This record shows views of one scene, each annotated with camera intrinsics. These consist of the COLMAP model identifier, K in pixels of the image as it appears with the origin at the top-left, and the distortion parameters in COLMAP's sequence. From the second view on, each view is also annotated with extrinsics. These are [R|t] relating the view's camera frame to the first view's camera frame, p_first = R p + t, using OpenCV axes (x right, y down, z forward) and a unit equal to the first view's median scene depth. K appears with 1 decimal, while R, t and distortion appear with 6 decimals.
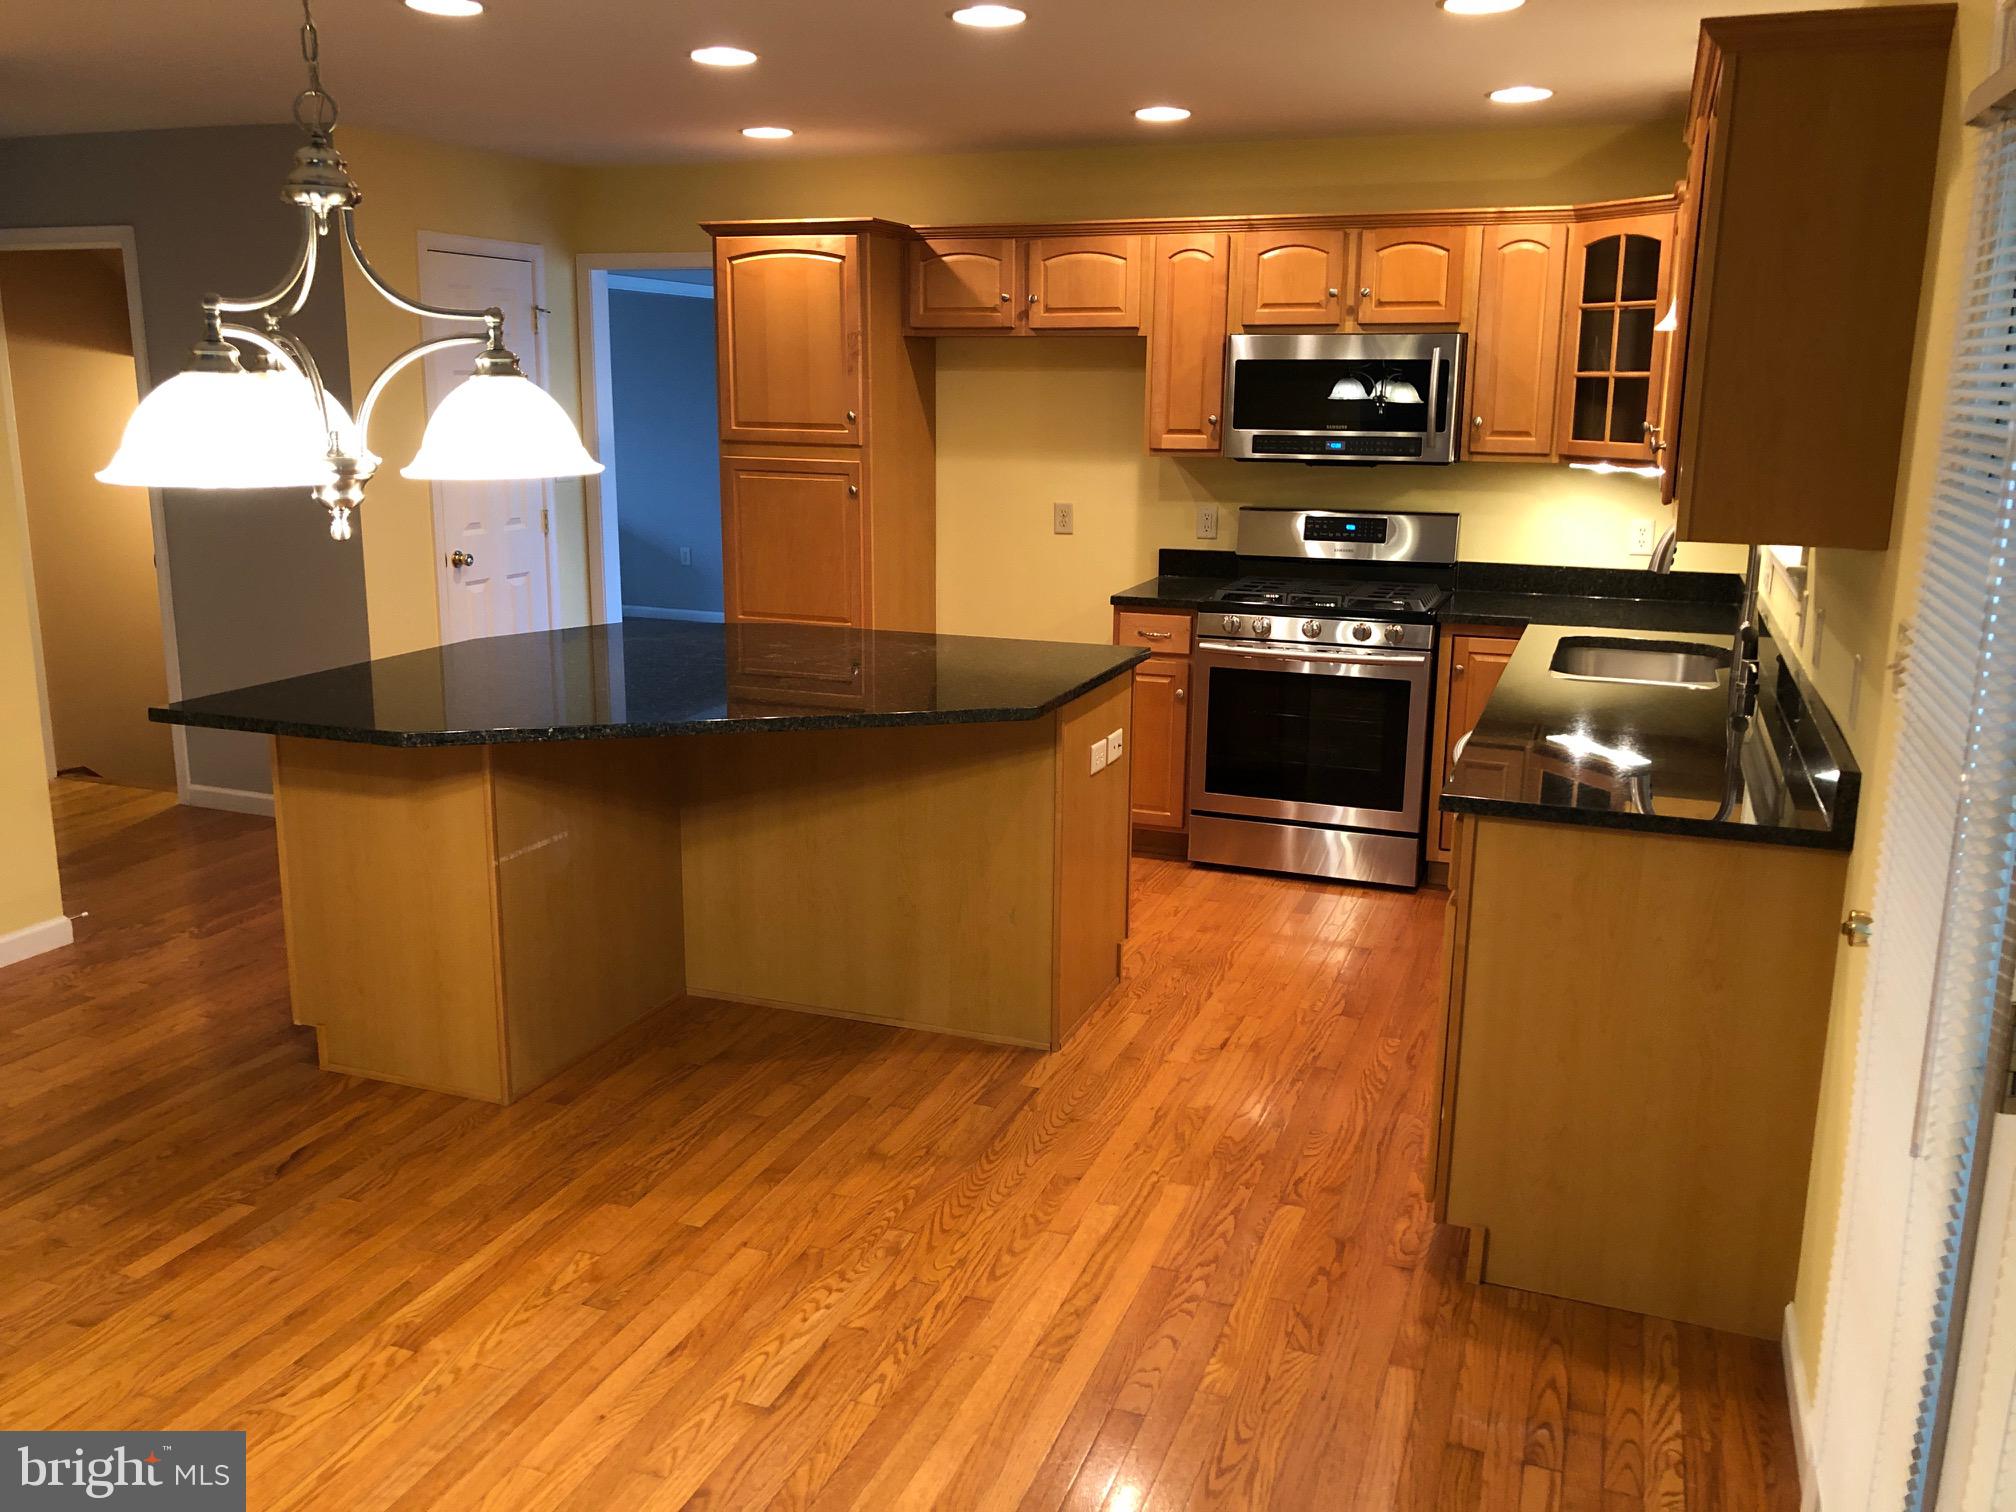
lens RADIAL K [[1654.0, 0, 999.3], [0, 1654.0, 755.2], [0, 0, 1]] dist [0.028223, -0.031159]
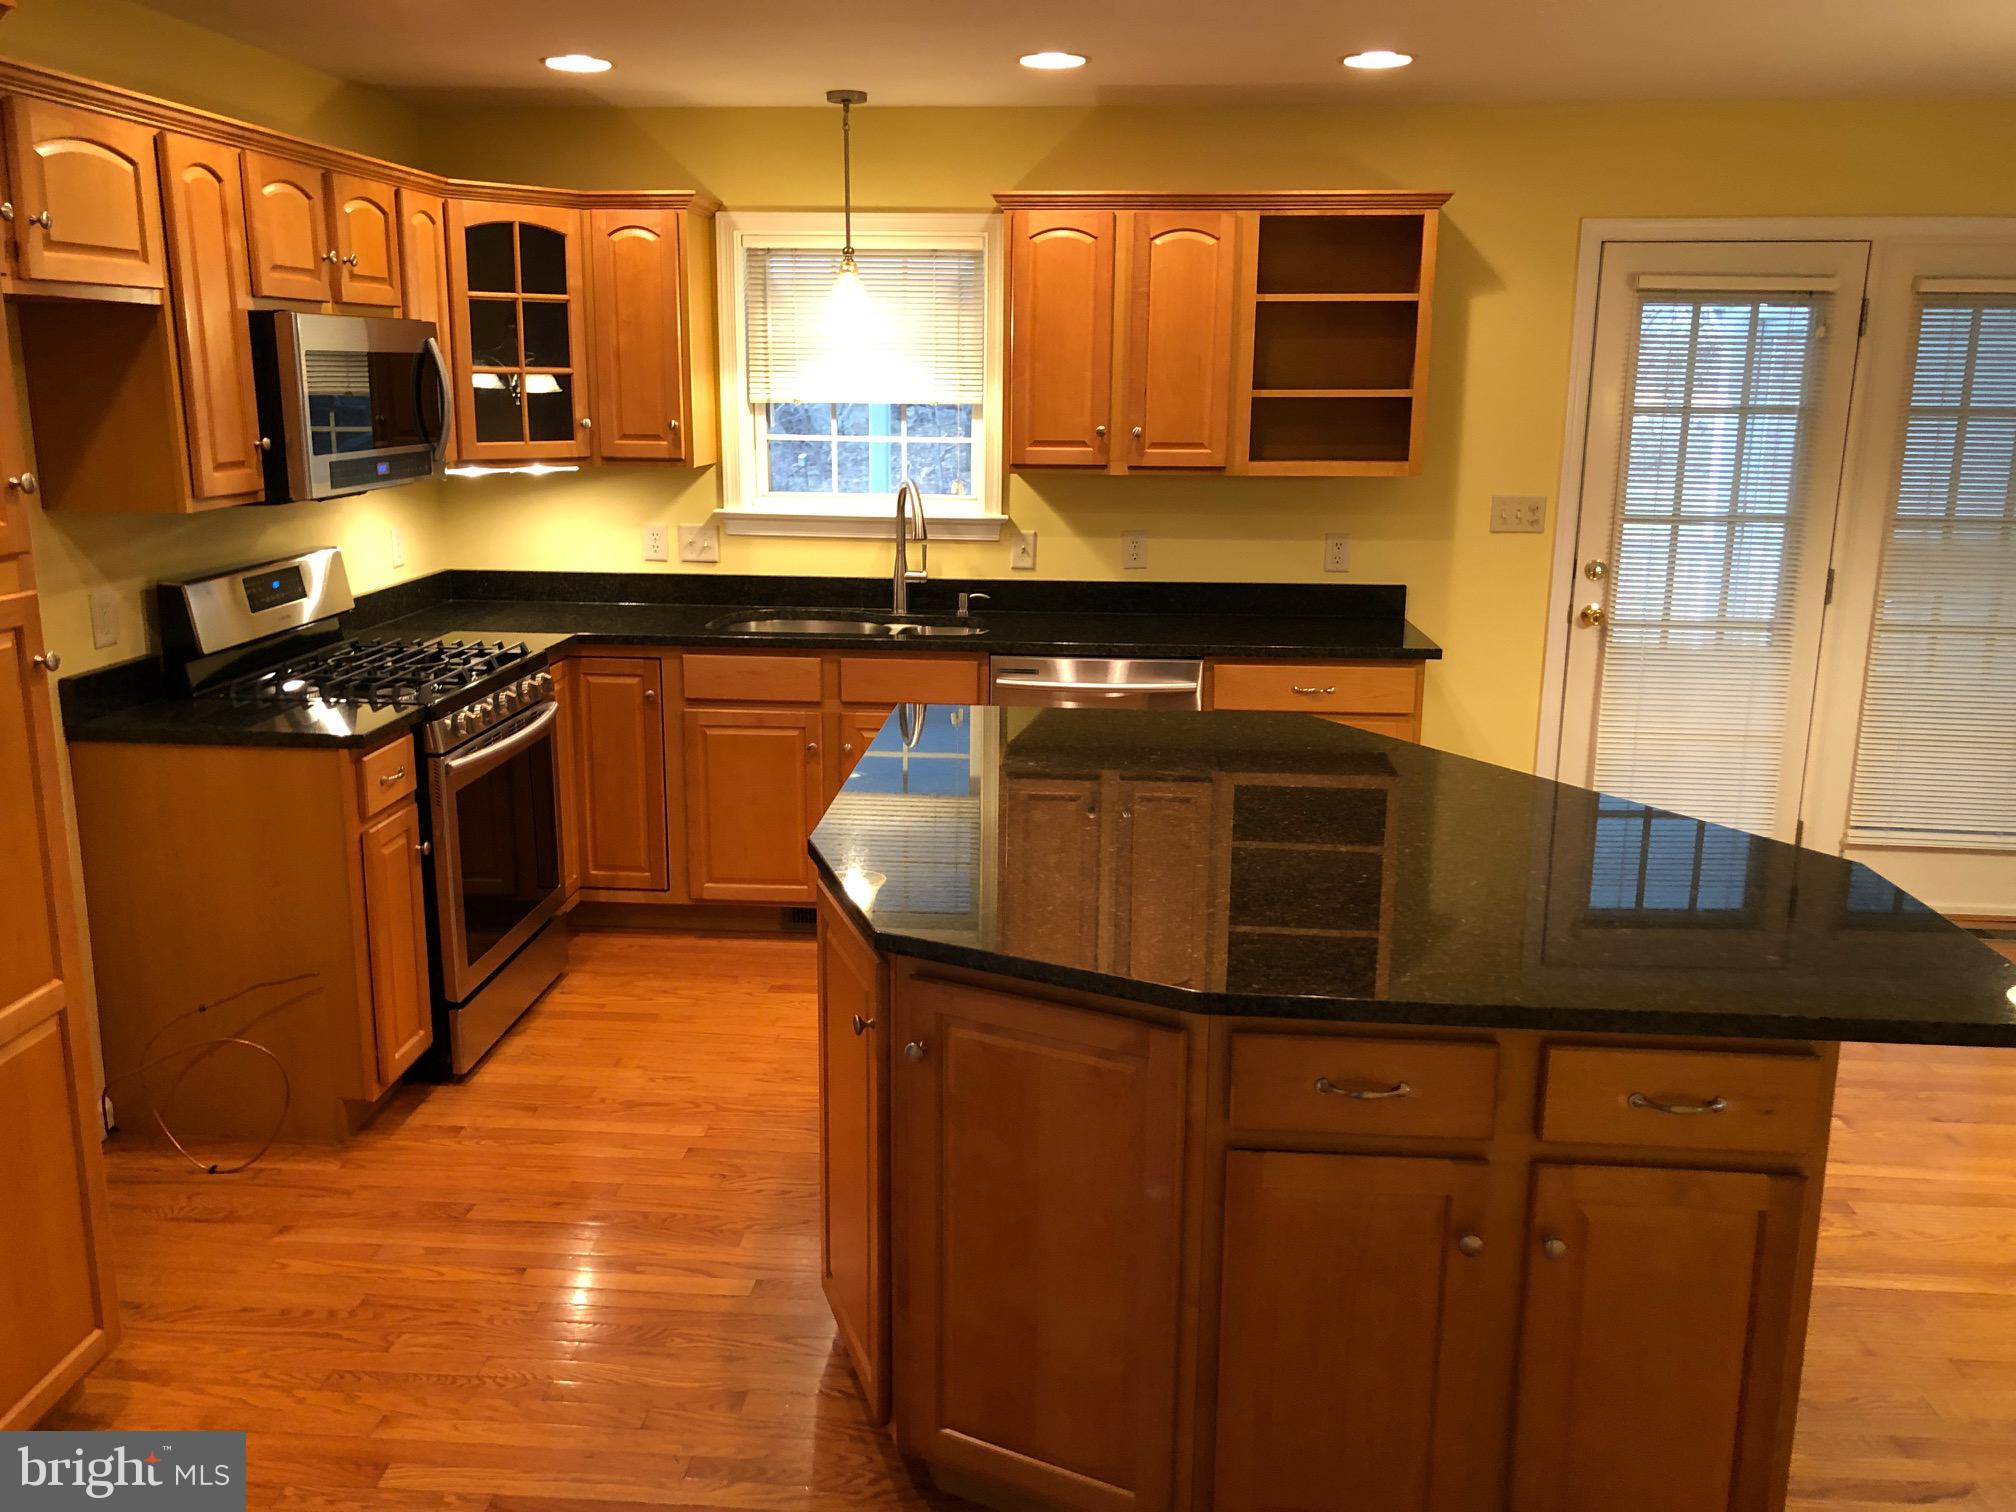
lens RADIAL K [[1654.0, 0, 998.2], [0, 1654.0, 744.1], [0, 0, 1]] dist [0.028223, -0.031159]
pose [[-0.292789, -0.220758, 0.930344, -0.596316], [0.200119, 0.937288, 0.285385, -0.231073], [-0.935001, 0.269737, -0.230250, 0.961768]]
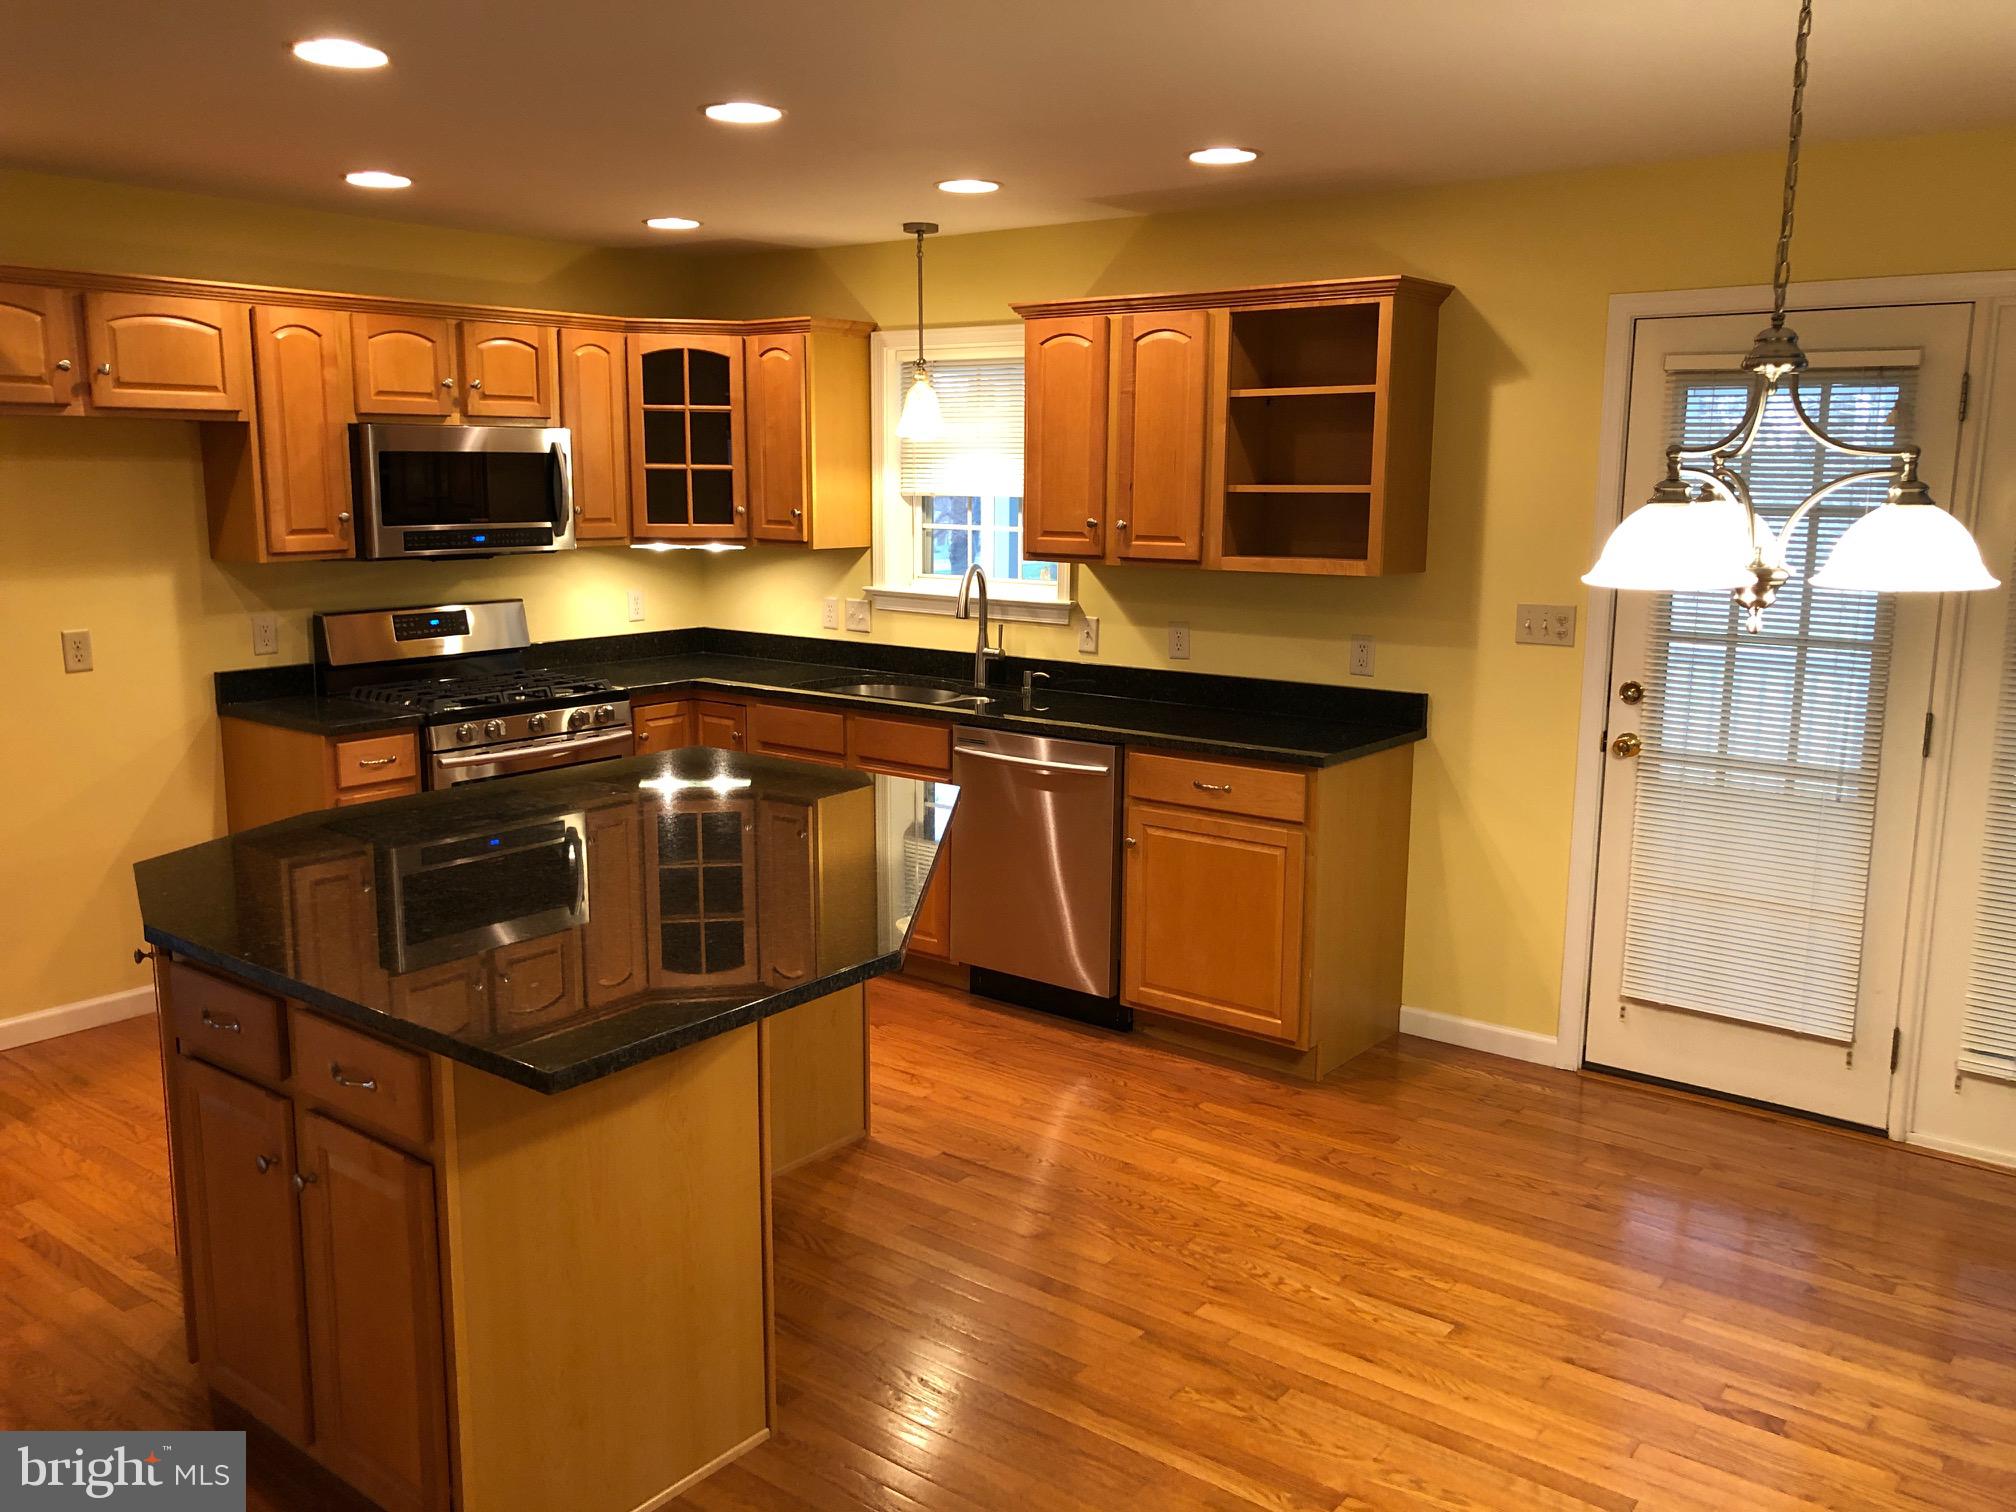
lens RADIAL K [[1654.0, 0, 998.6], [0, 1654.0, 755.7], [0, 0, 1]] dist [0.028223, -0.031159]
pose [[0.288308, -0.172766, 0.941823, -0.663121], [0.206780, 0.971613, 0.114932, -0.113523], [-0.934944, 0.161615, 0.315848, 0.432758]]
